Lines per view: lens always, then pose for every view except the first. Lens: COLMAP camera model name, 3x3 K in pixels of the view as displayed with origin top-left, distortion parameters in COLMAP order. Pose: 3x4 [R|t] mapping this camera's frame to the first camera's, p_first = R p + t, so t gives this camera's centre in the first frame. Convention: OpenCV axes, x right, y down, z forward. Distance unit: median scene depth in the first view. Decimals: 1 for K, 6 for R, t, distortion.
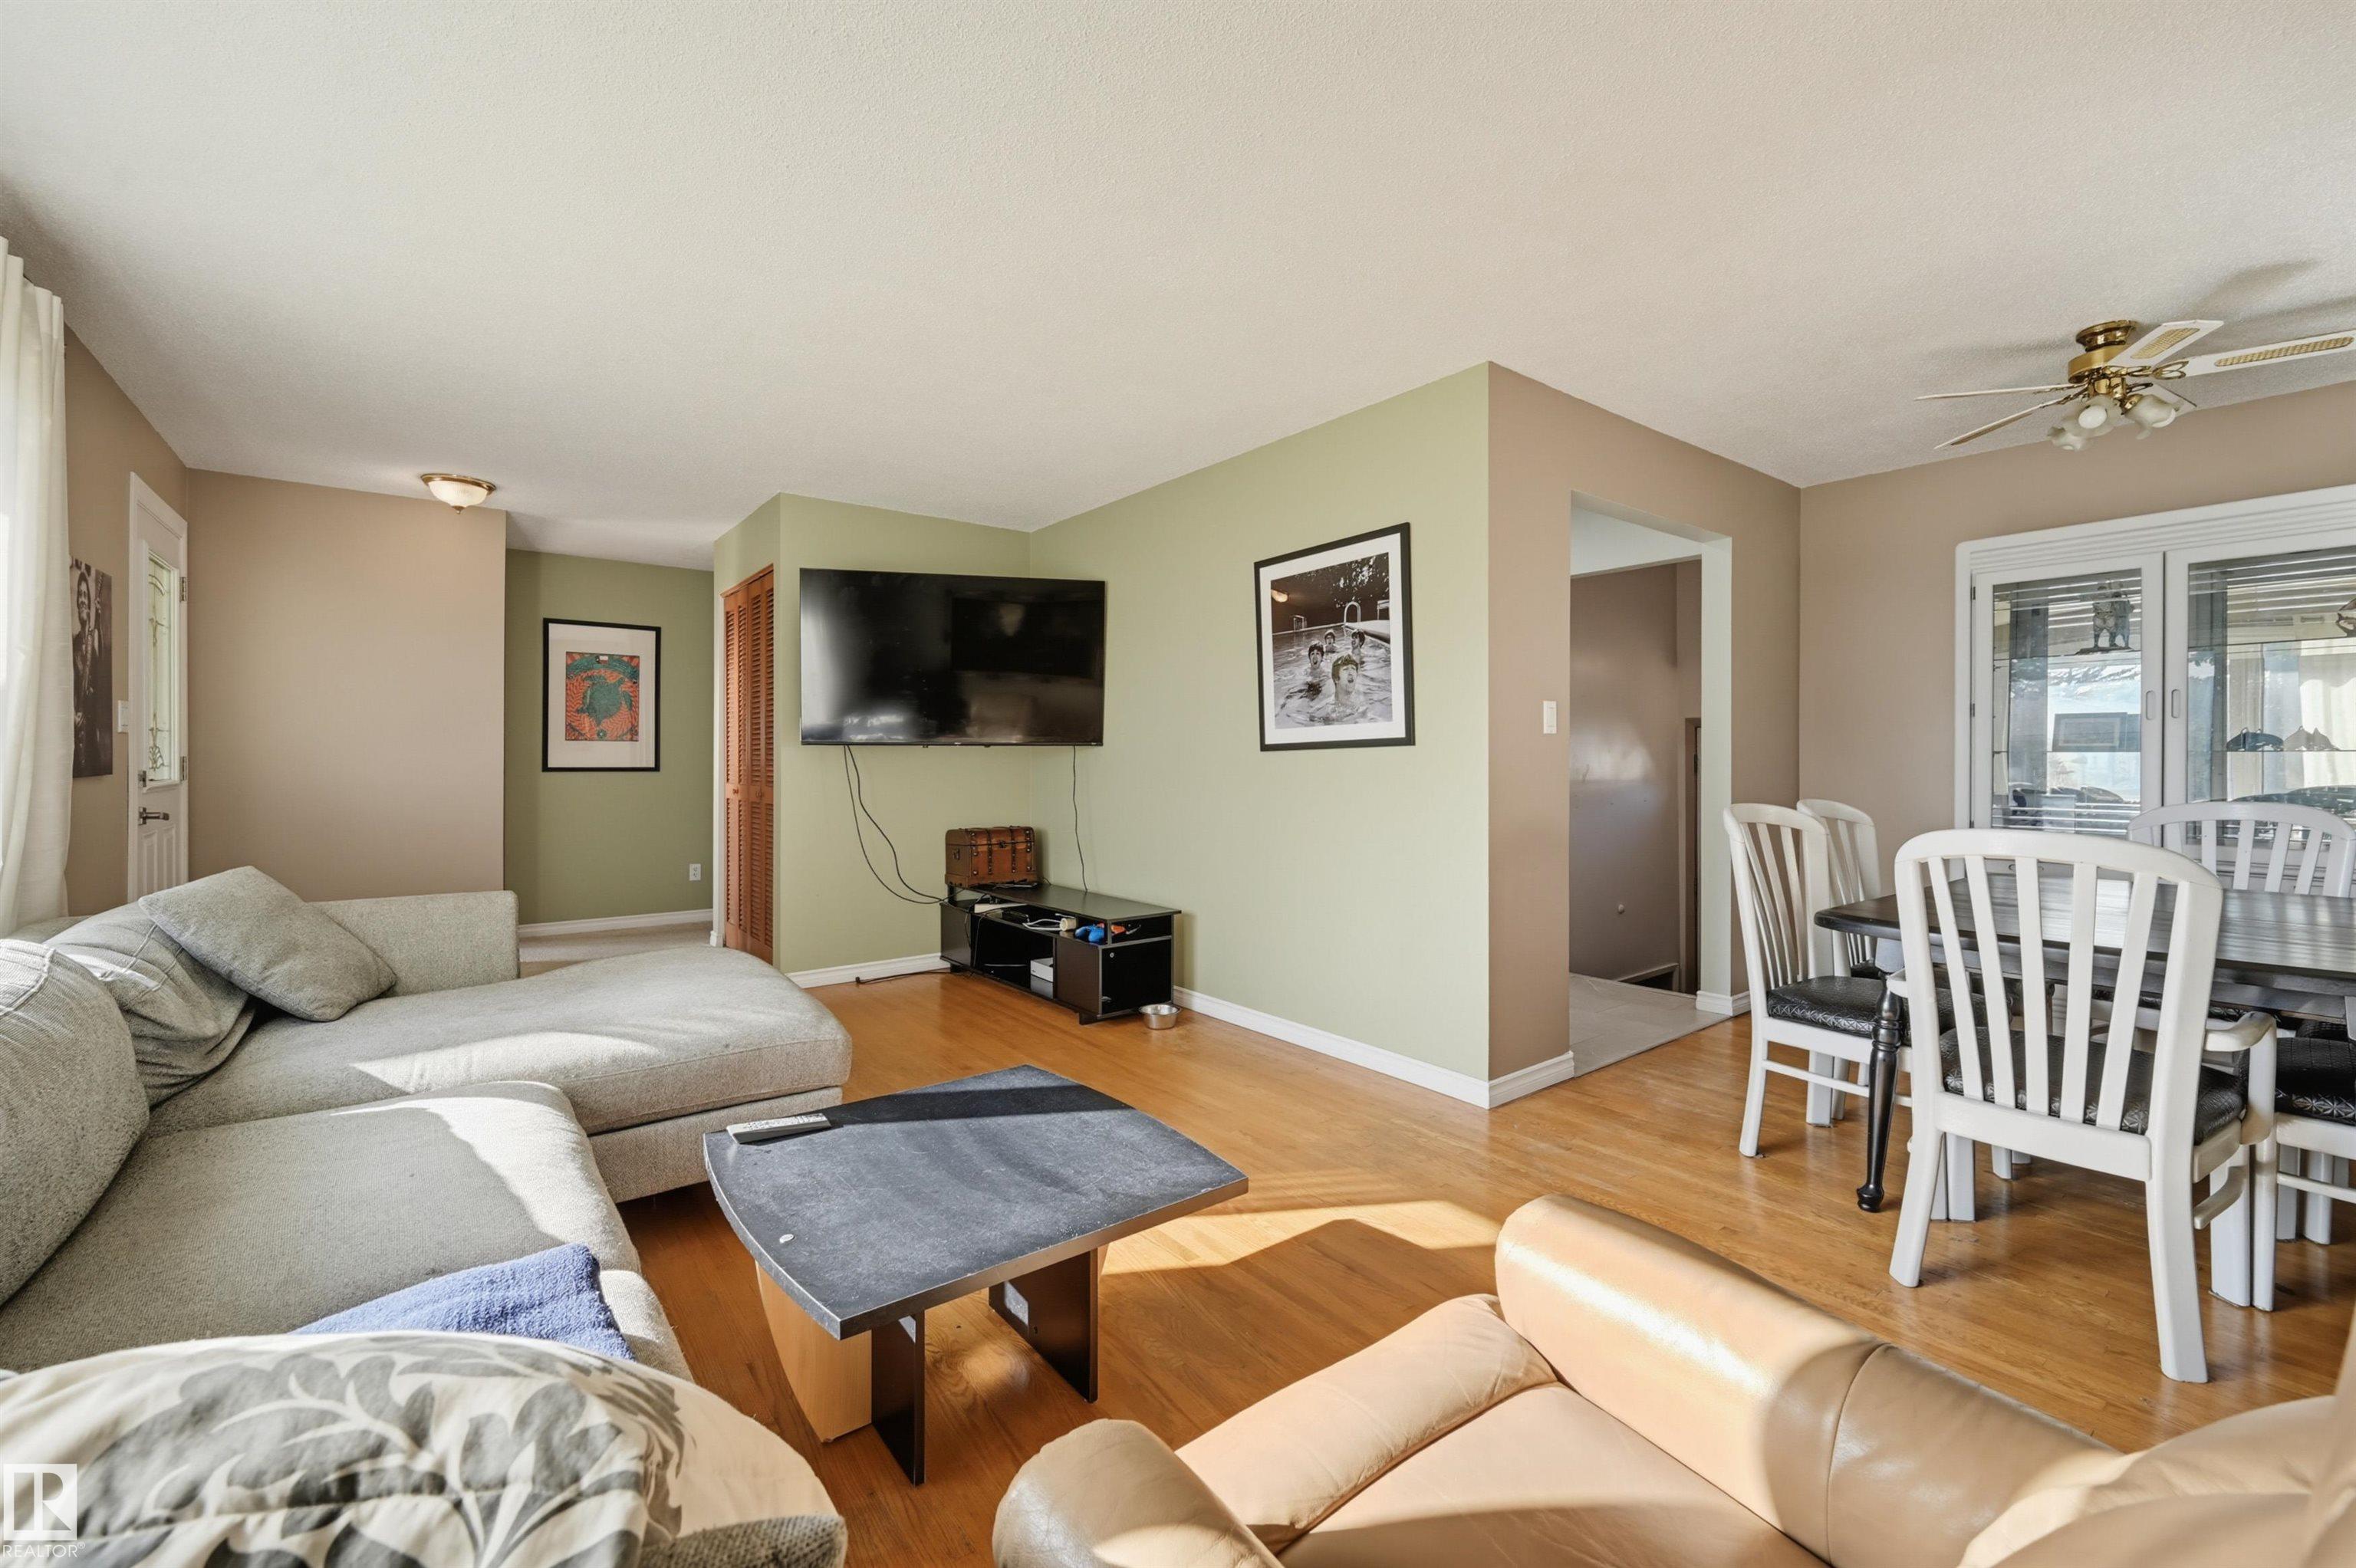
lens RADIAL K [[969.3, 0, 1172.0], [0, 969.3, 761.0], [0, 0, 1]] dist [0.000035, 0.000376]
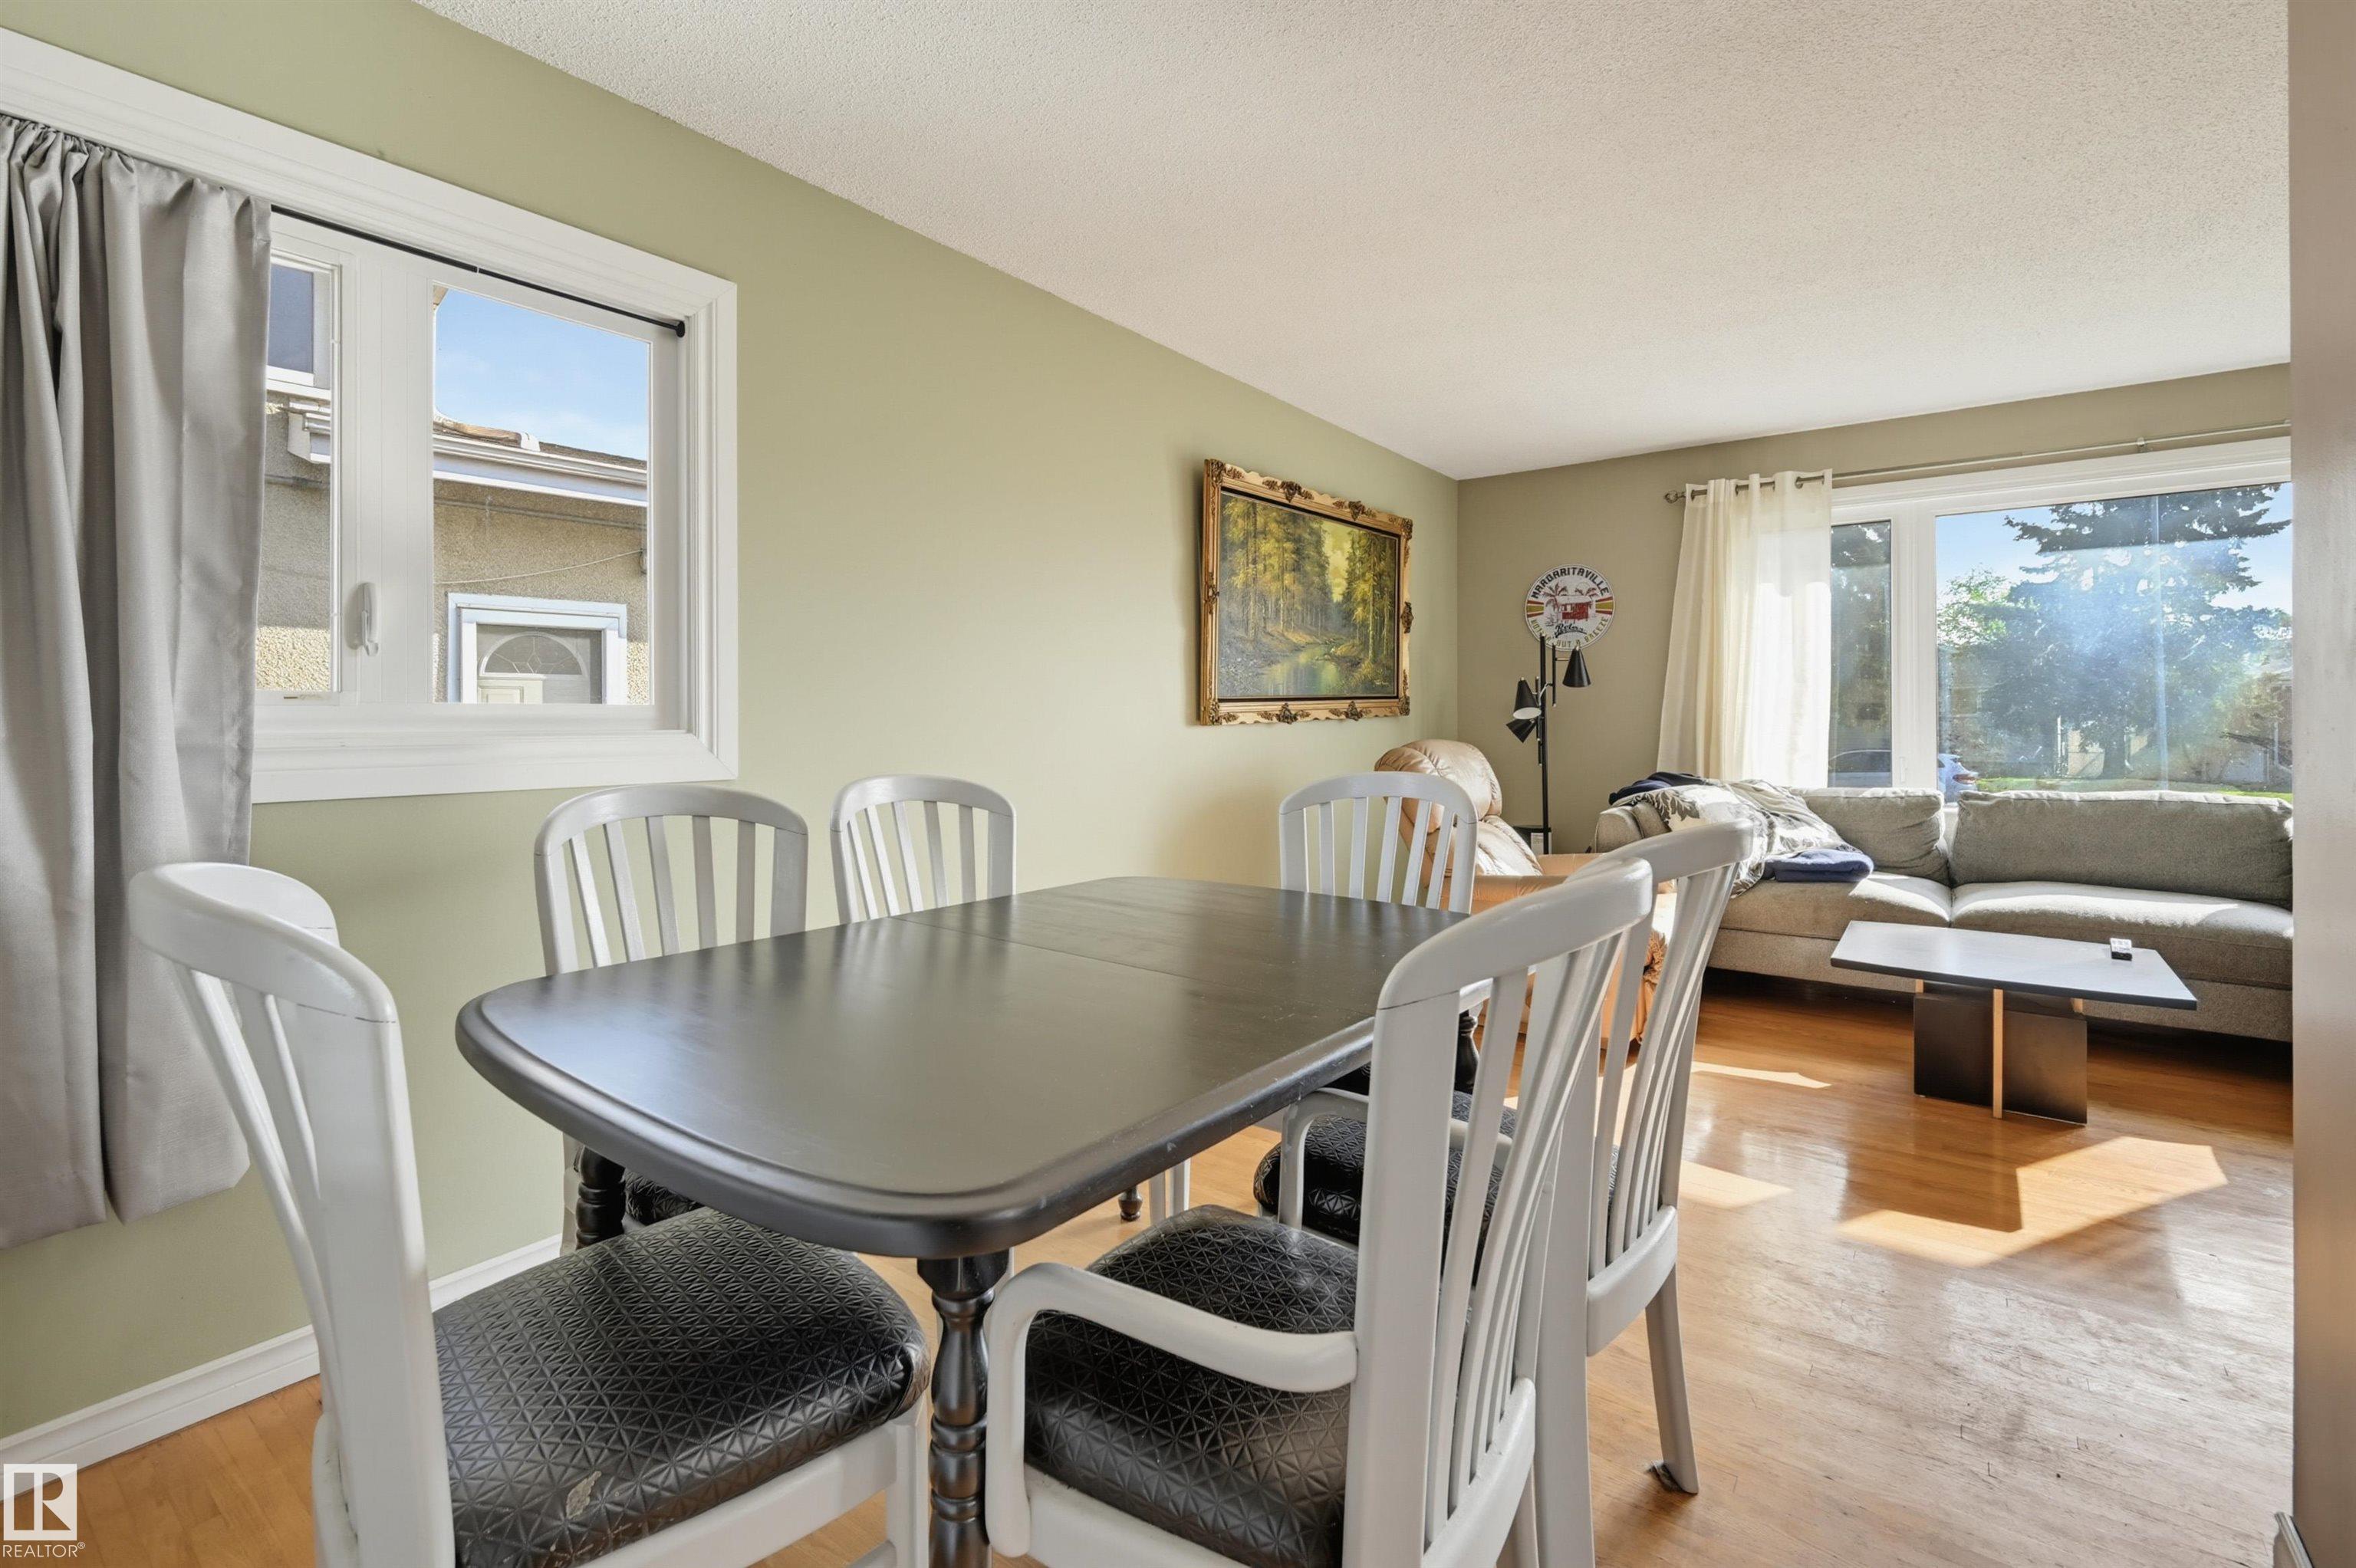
lens RADIAL K [[1057.4, 0, 1167.6], [0, 1057.4, 715.3], [0, 0, 1]] dist [-0.000213, 0.000089]
pose [[-0.963635, -0.000633, -0.267221, 0.774517], [-0.000244, 0.999999, -0.001489, 0.000714], [0.267221, -0.001369, -0.963634, 1.130668]]
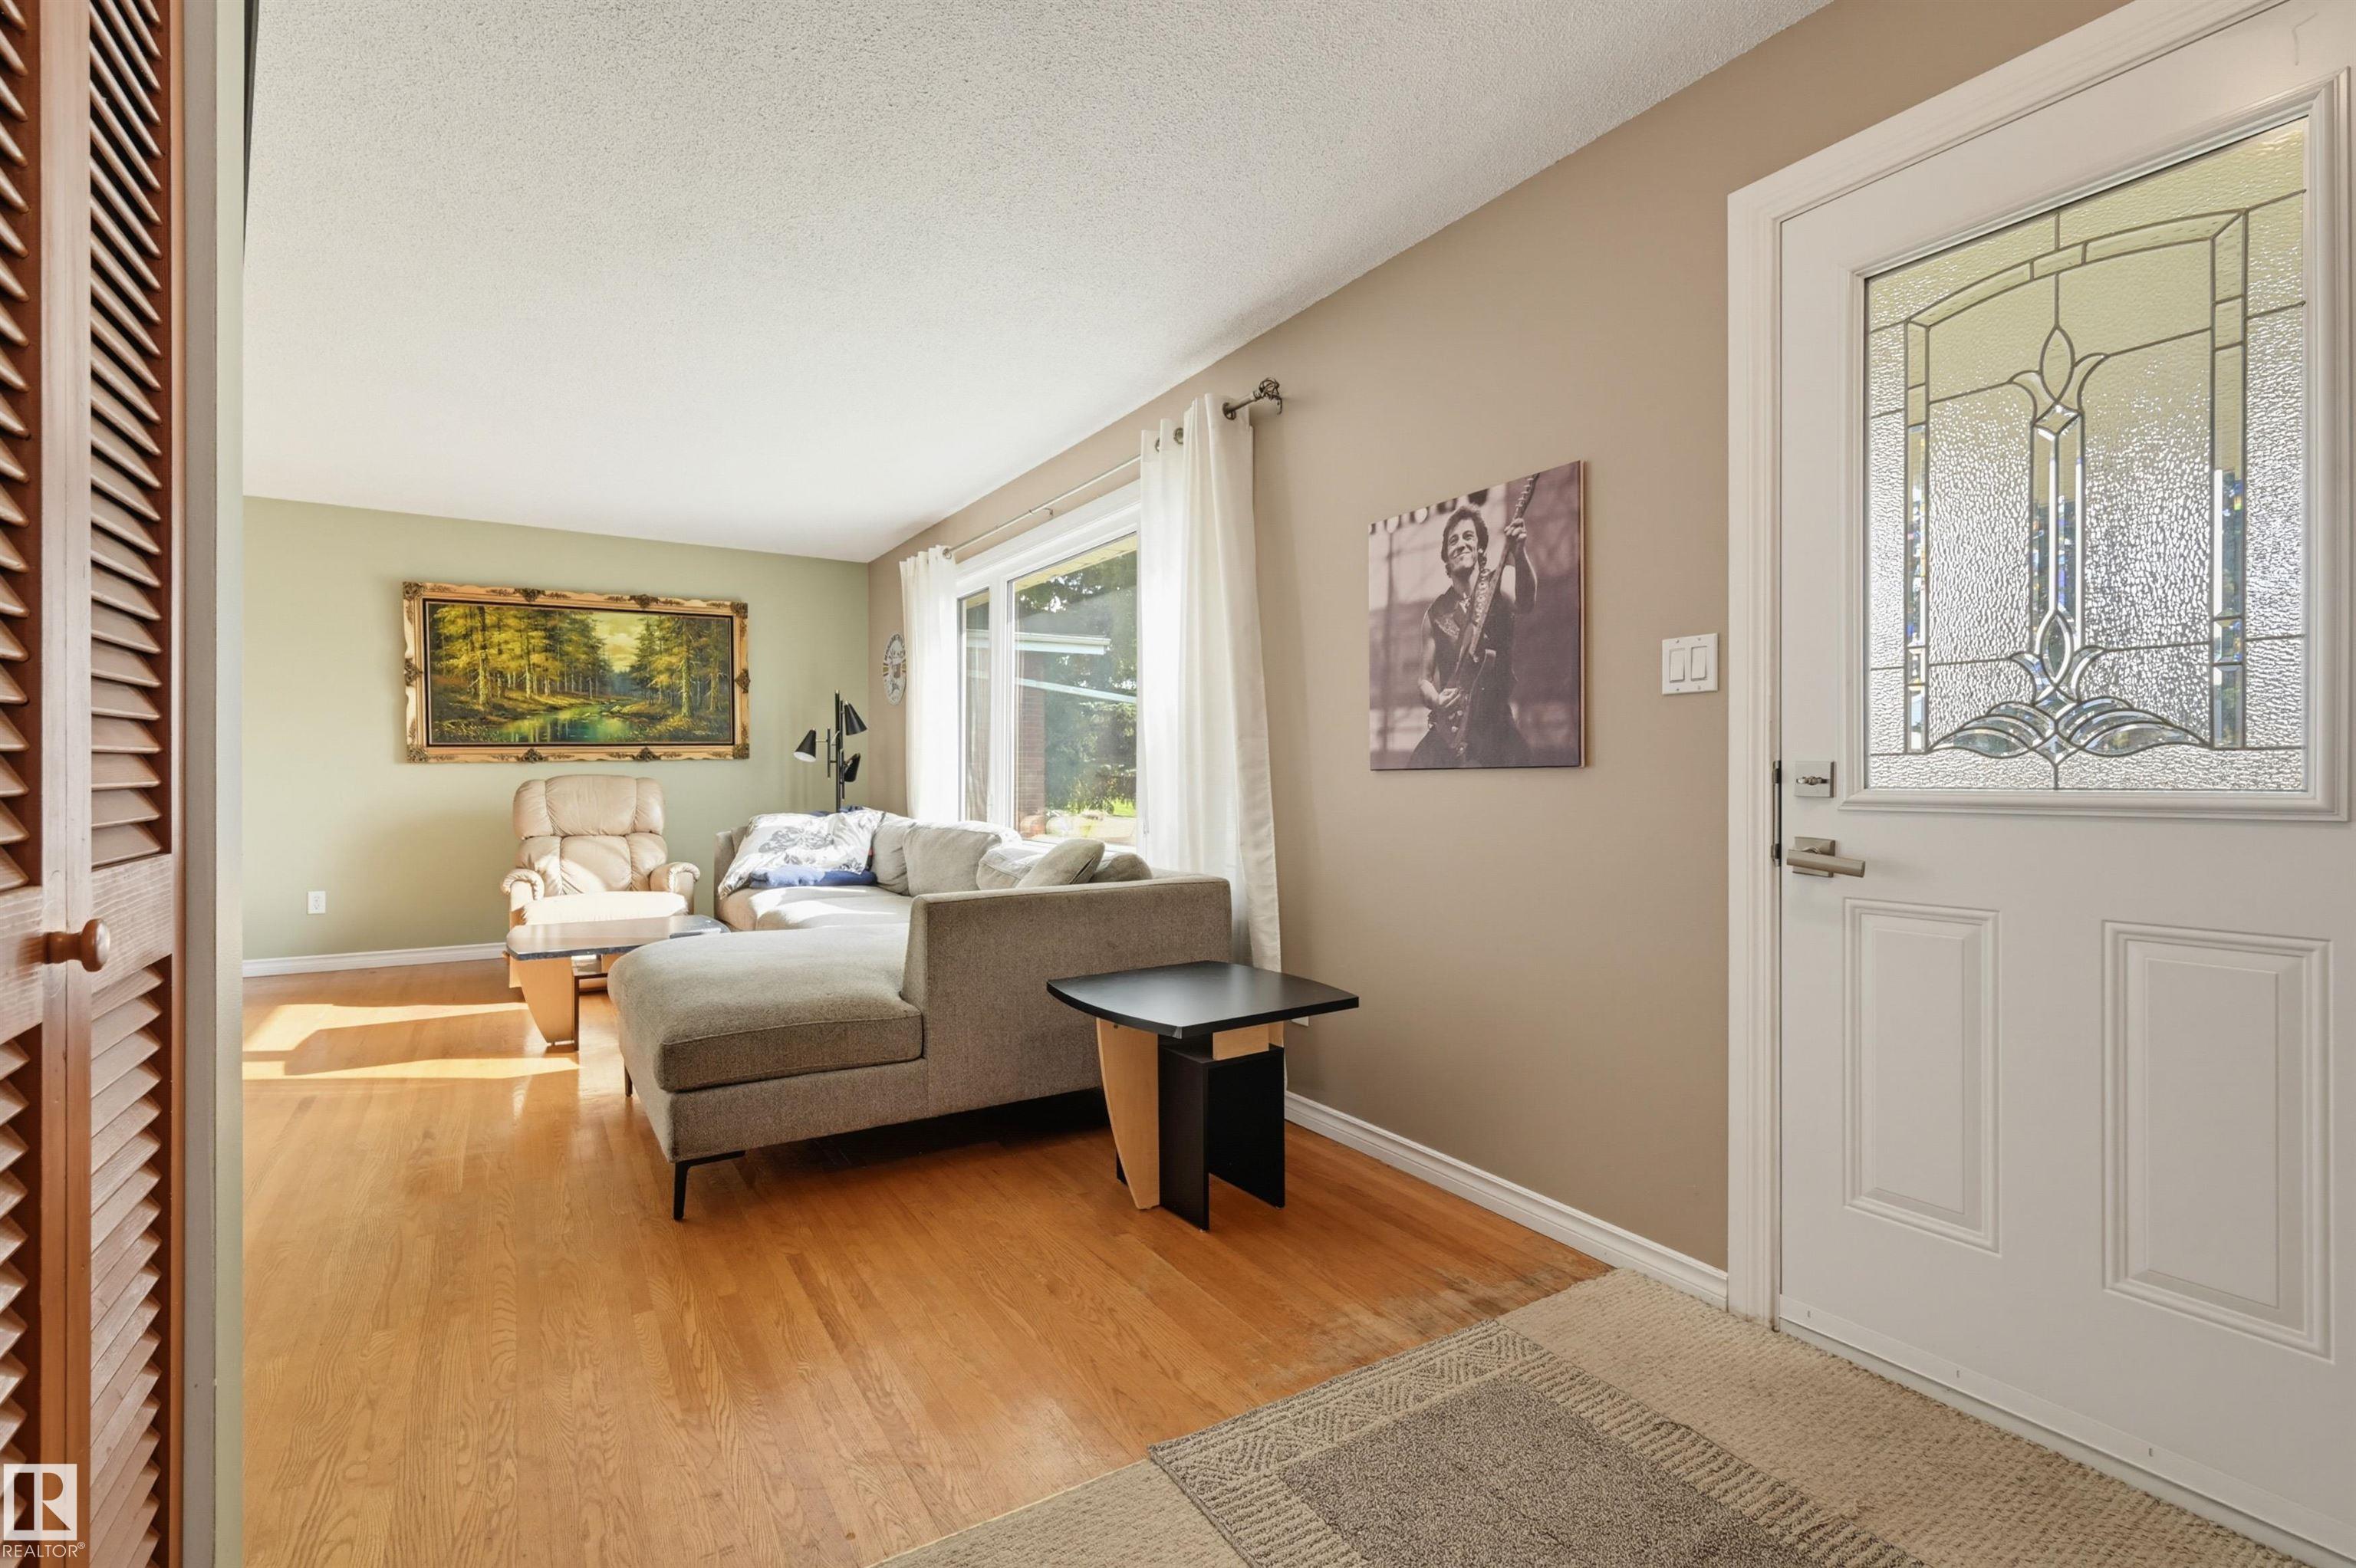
lens RADIAL K [[1057.8, 0, 1168.8], [0, 1057.8, 775.1], [0, 0, 1]] dist [0.000271, 0.000439]
pose [[-0.995437, -0.005718, 0.095253, -0.807057], [-0.005382, 0.999978, 0.003783, 0.016193], [-0.095273, 0.003253, -0.995446, 1.565094]]
